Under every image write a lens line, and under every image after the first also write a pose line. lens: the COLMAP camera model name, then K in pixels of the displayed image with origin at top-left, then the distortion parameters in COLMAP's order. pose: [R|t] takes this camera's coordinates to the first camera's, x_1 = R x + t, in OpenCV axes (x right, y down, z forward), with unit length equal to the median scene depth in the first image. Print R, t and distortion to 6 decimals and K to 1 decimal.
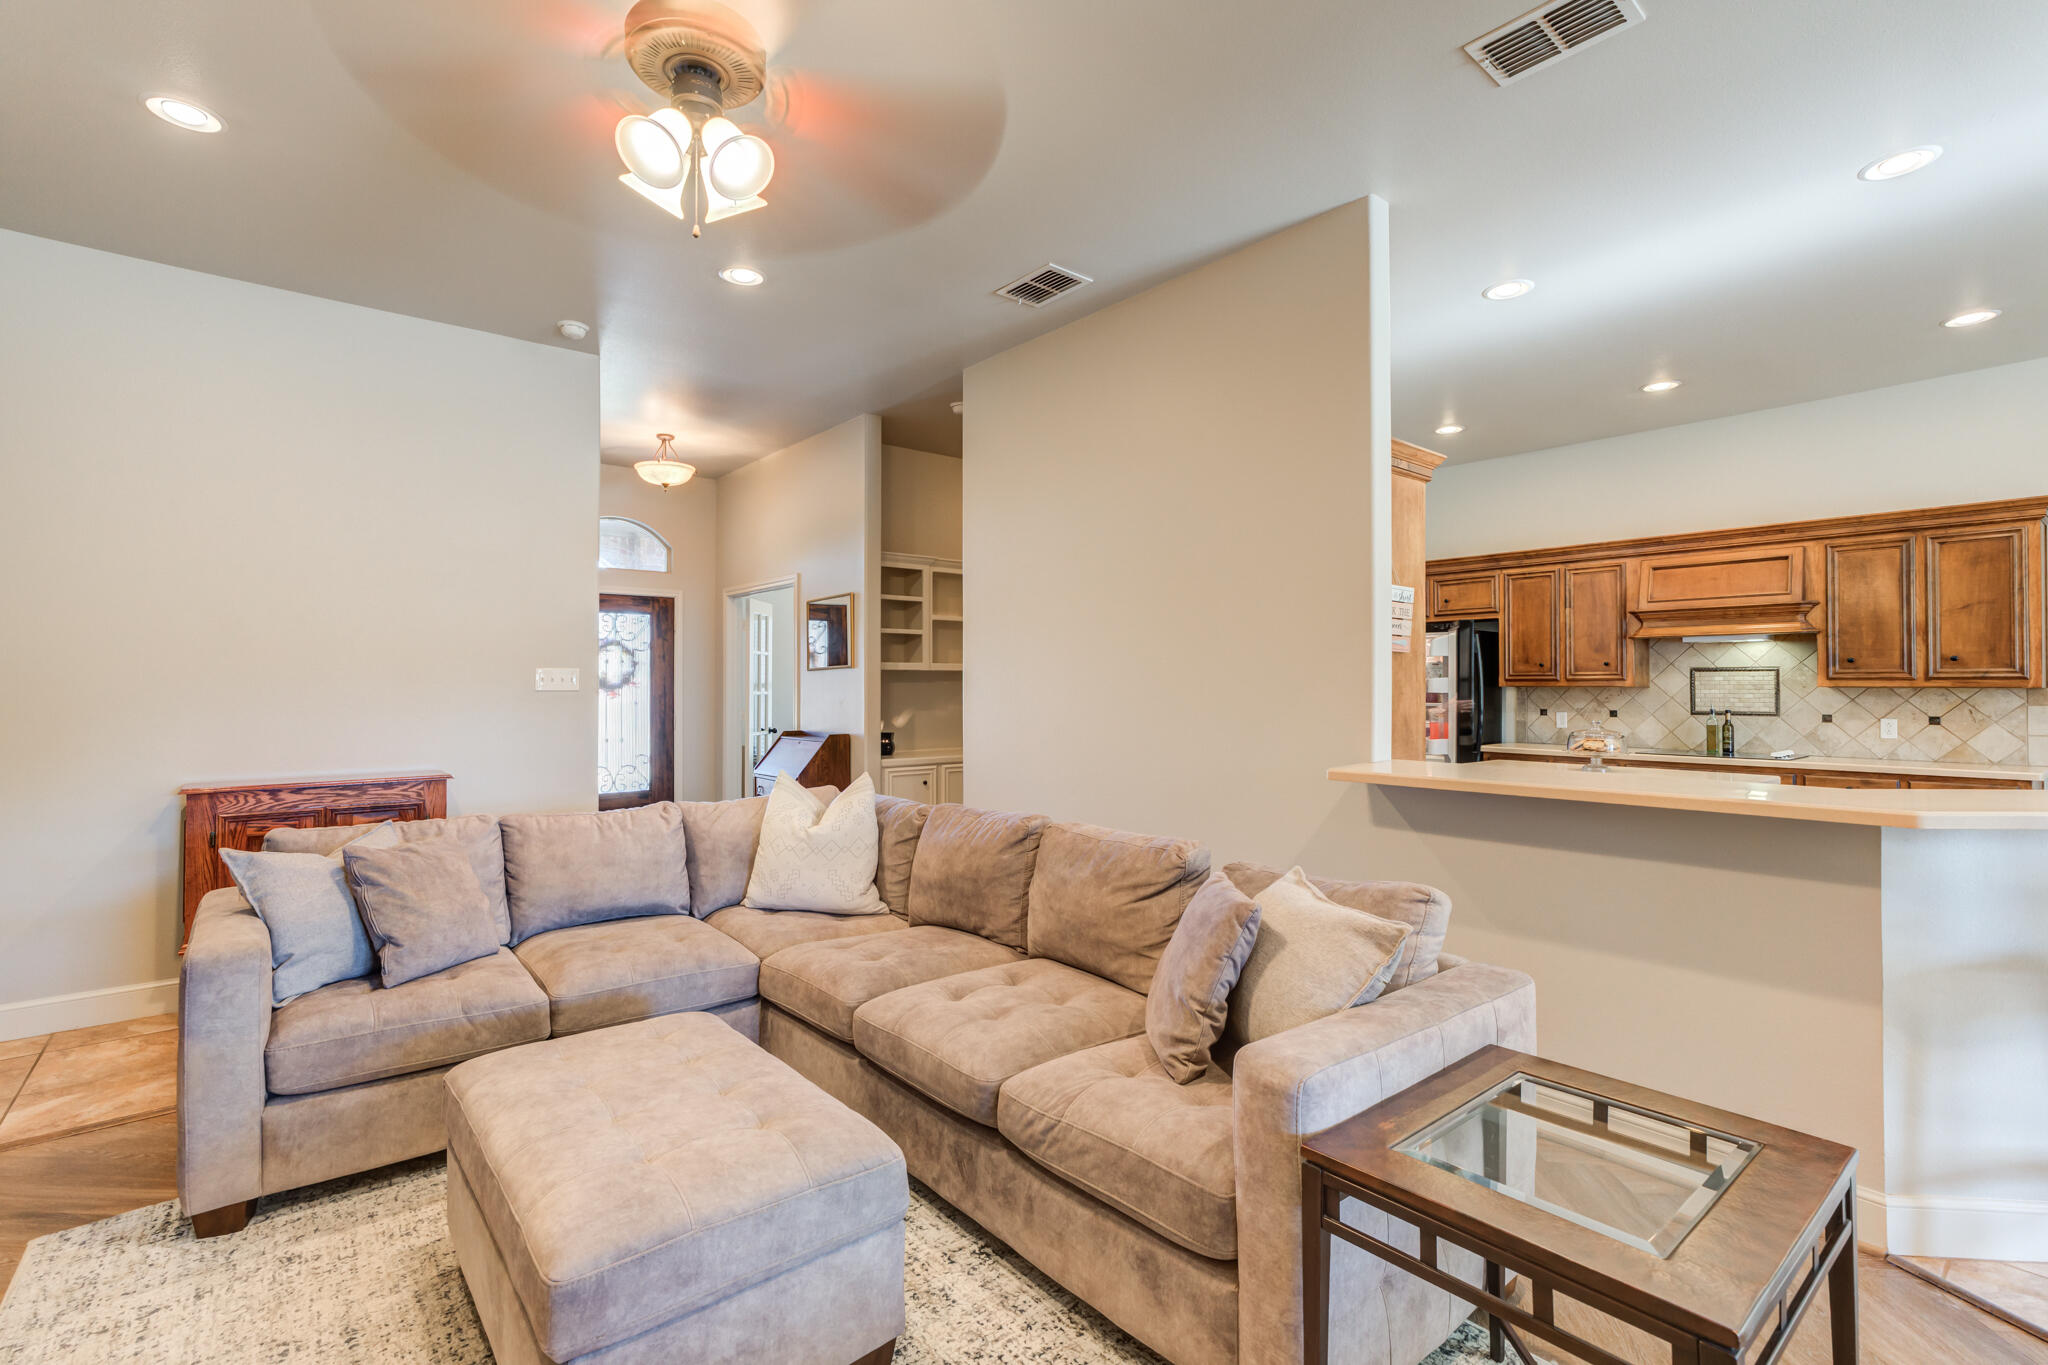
lens RADIAL K [[938.9, 0, 1030.1], [0, 938.9, 670.1], [0, 0, 1]] dist [-0.000432, 0.007574]
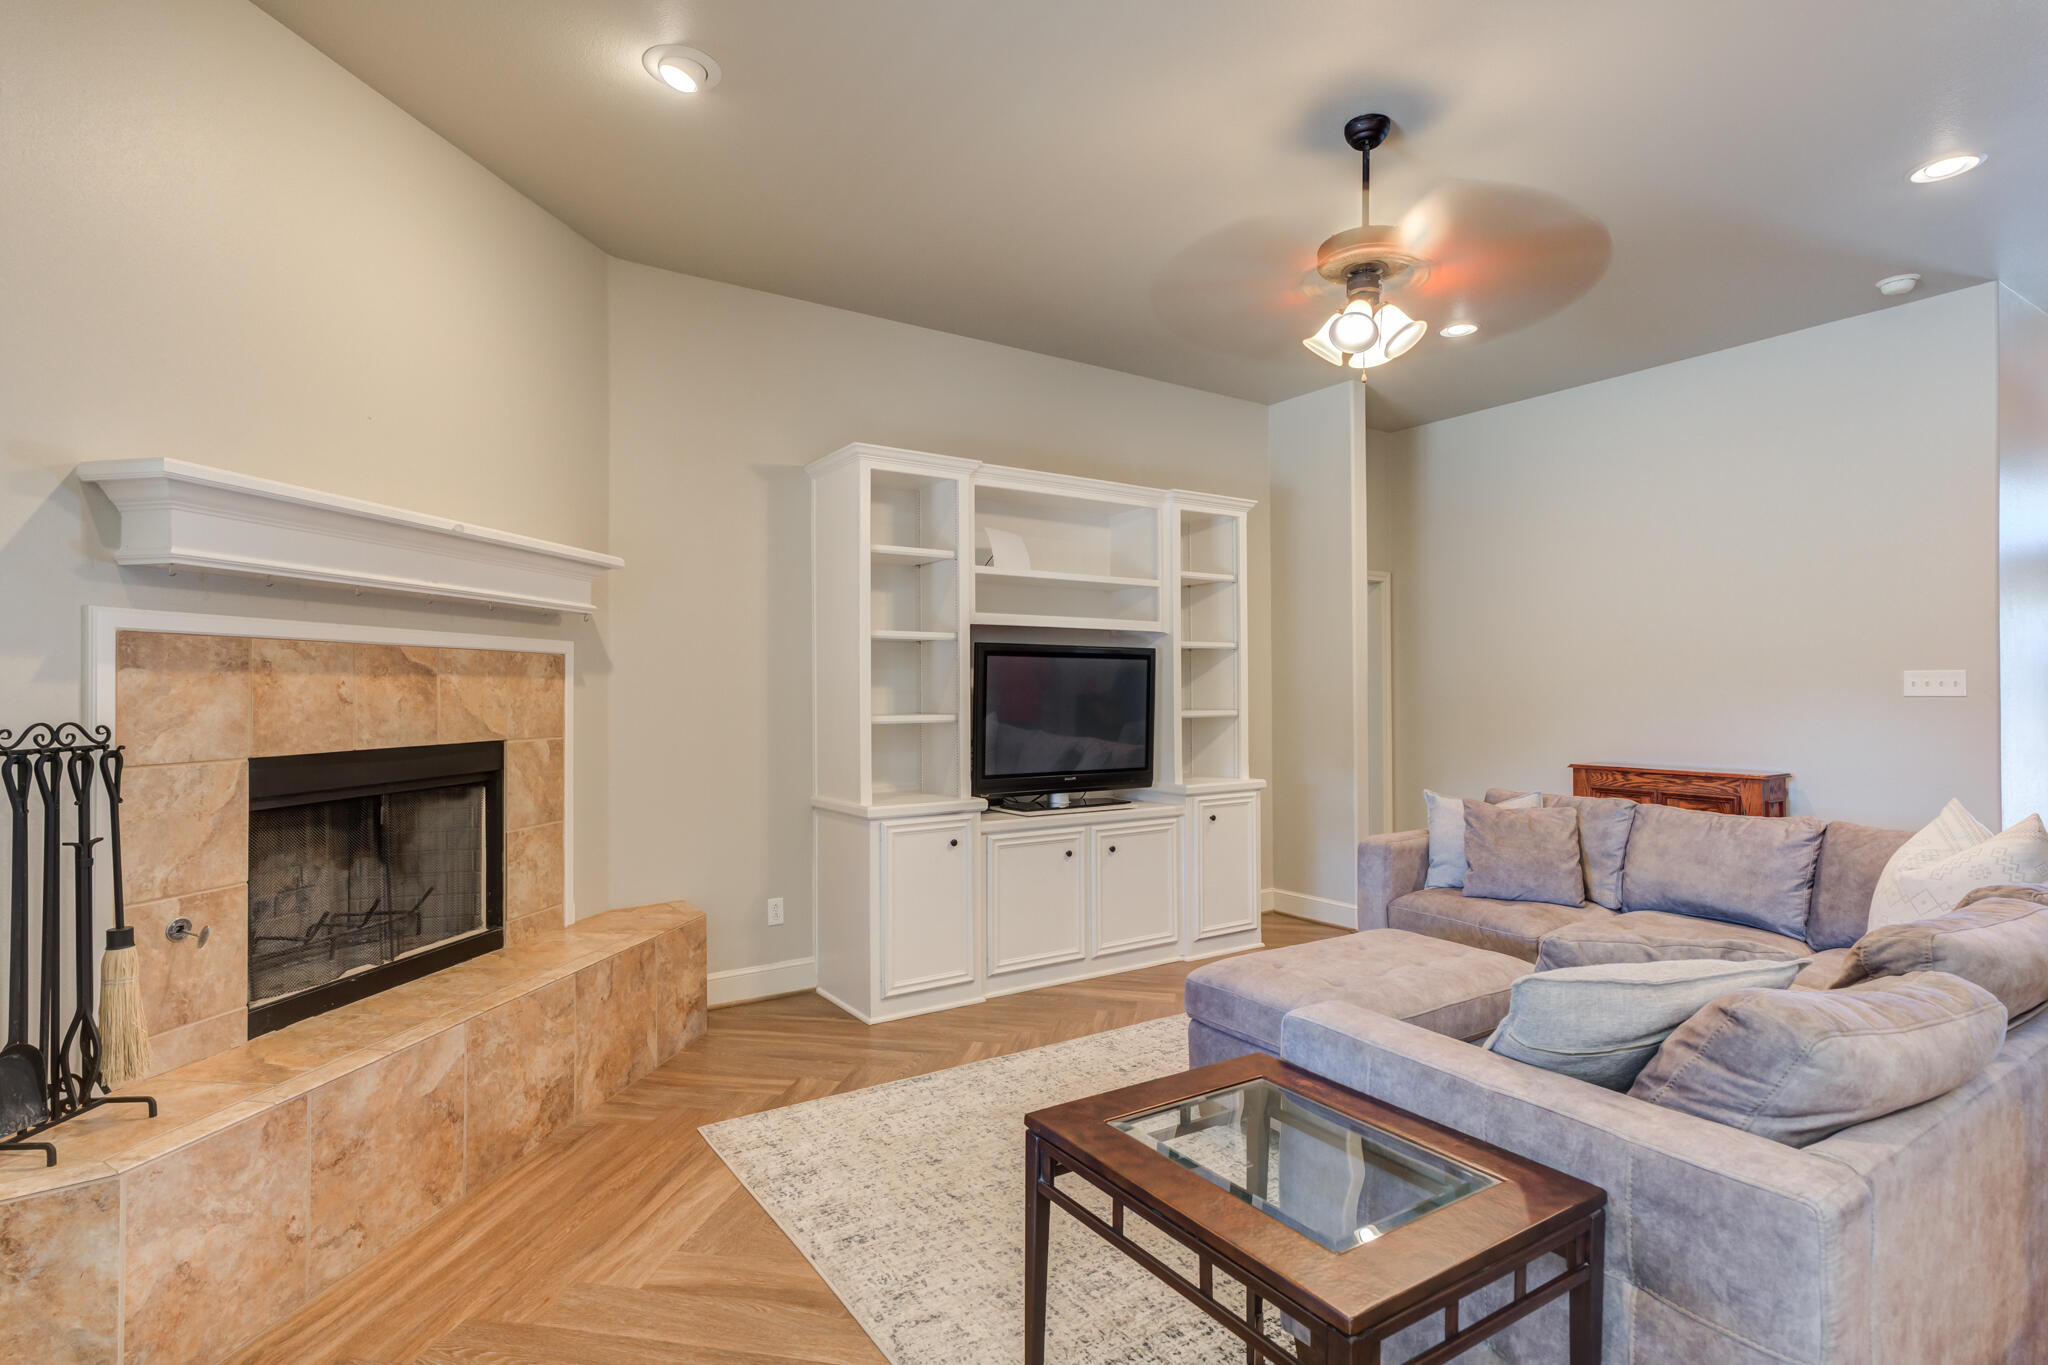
lens RADIAL K [[1042.0, 0, 1017.2], [0, 1042.0, 674.5], [0, 0, 1]] dist [0.004357, 0.001990]
pose [[-0.116072, -0.017696, -0.993083, 0.690467], [0.016037, 0.999678, -0.019688, 0.009861], [0.993111, -0.018212, -0.115751, 0.343155]]
